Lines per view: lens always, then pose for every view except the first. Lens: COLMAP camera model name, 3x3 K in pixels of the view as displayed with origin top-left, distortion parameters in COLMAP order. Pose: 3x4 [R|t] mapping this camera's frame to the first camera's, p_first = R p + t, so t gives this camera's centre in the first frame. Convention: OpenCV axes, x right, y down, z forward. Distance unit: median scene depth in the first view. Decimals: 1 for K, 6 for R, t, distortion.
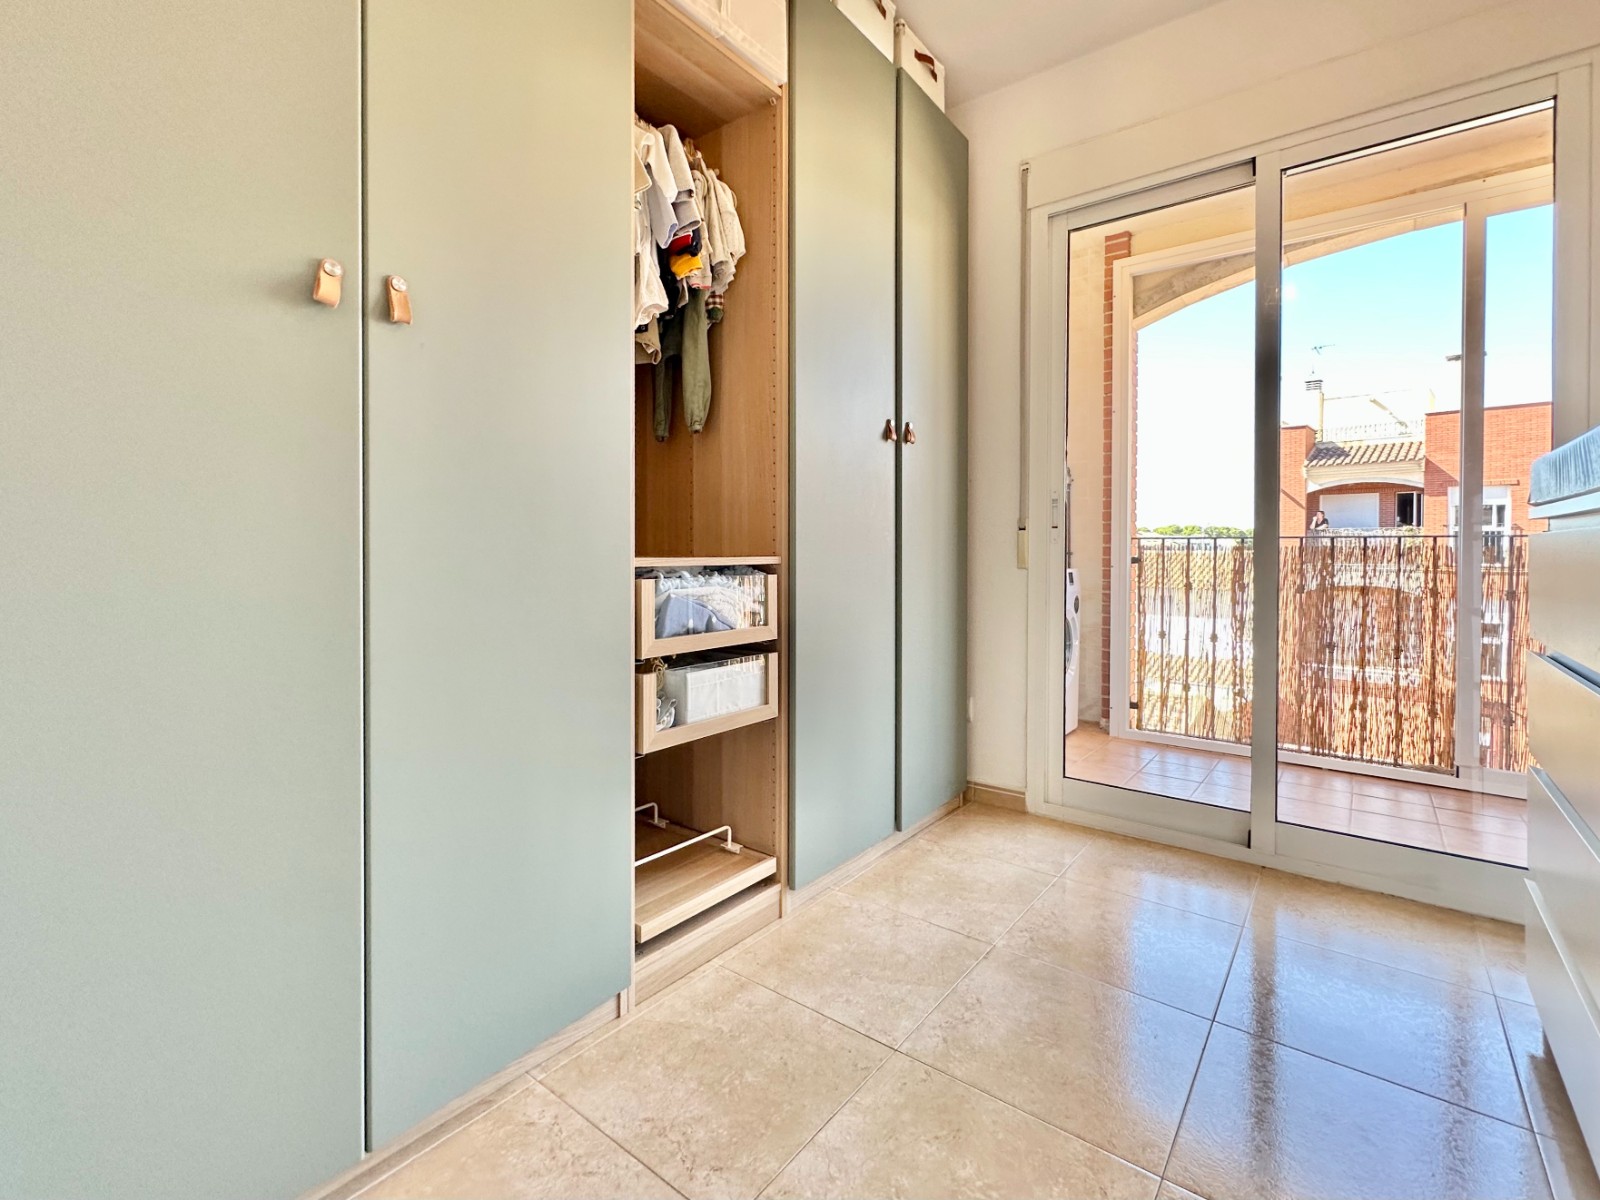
lens RADIAL K [[722.3, 0, 803.1], [0, 722.3, 550.4], [0, 0, 1]] dist [-0.001115, -0.000058]
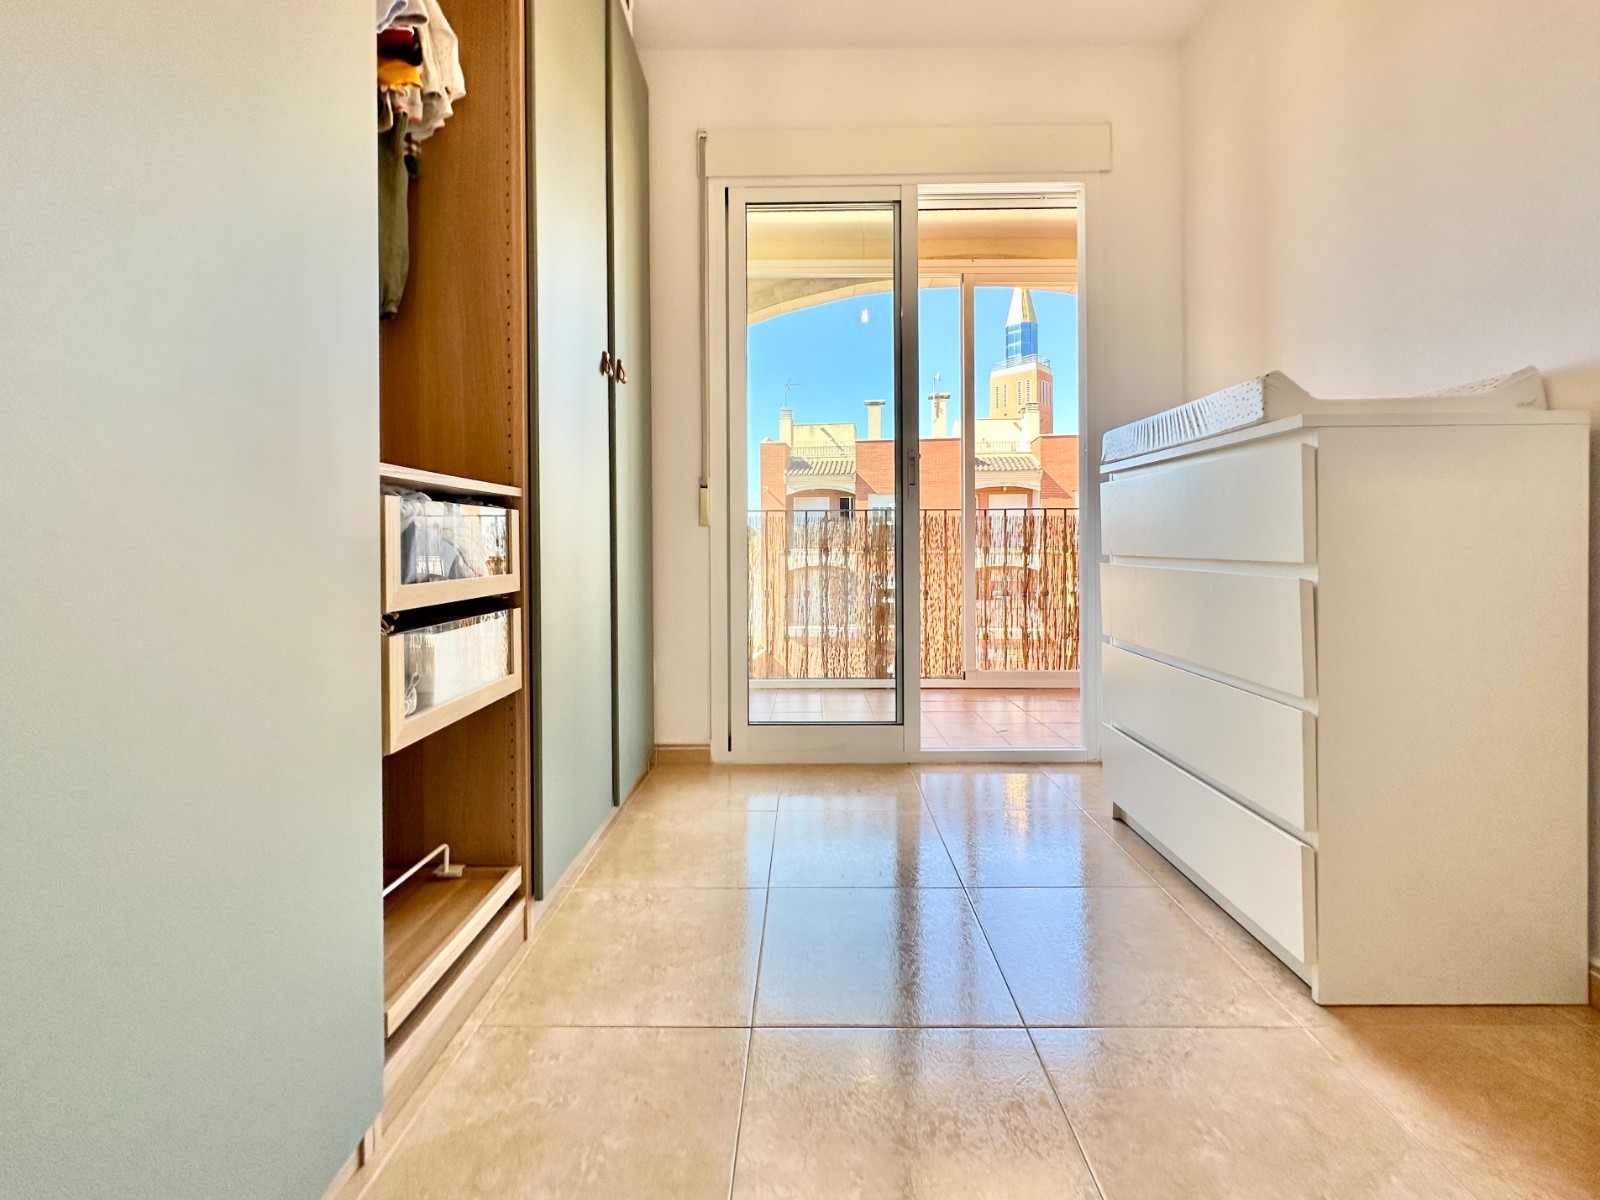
lens RADIAL K [[678.1, 0, 793.5], [0, 678.1, 540.0], [0, 0, 1]] dist [-0.003652, 0.000011]
pose [[0.804808, -0.007490, 0.593488, -0.243260], [0.011637, 0.999927, -0.003162, 0.074247], [-0.593422, 0.009451, 0.804836, 0.225230]]
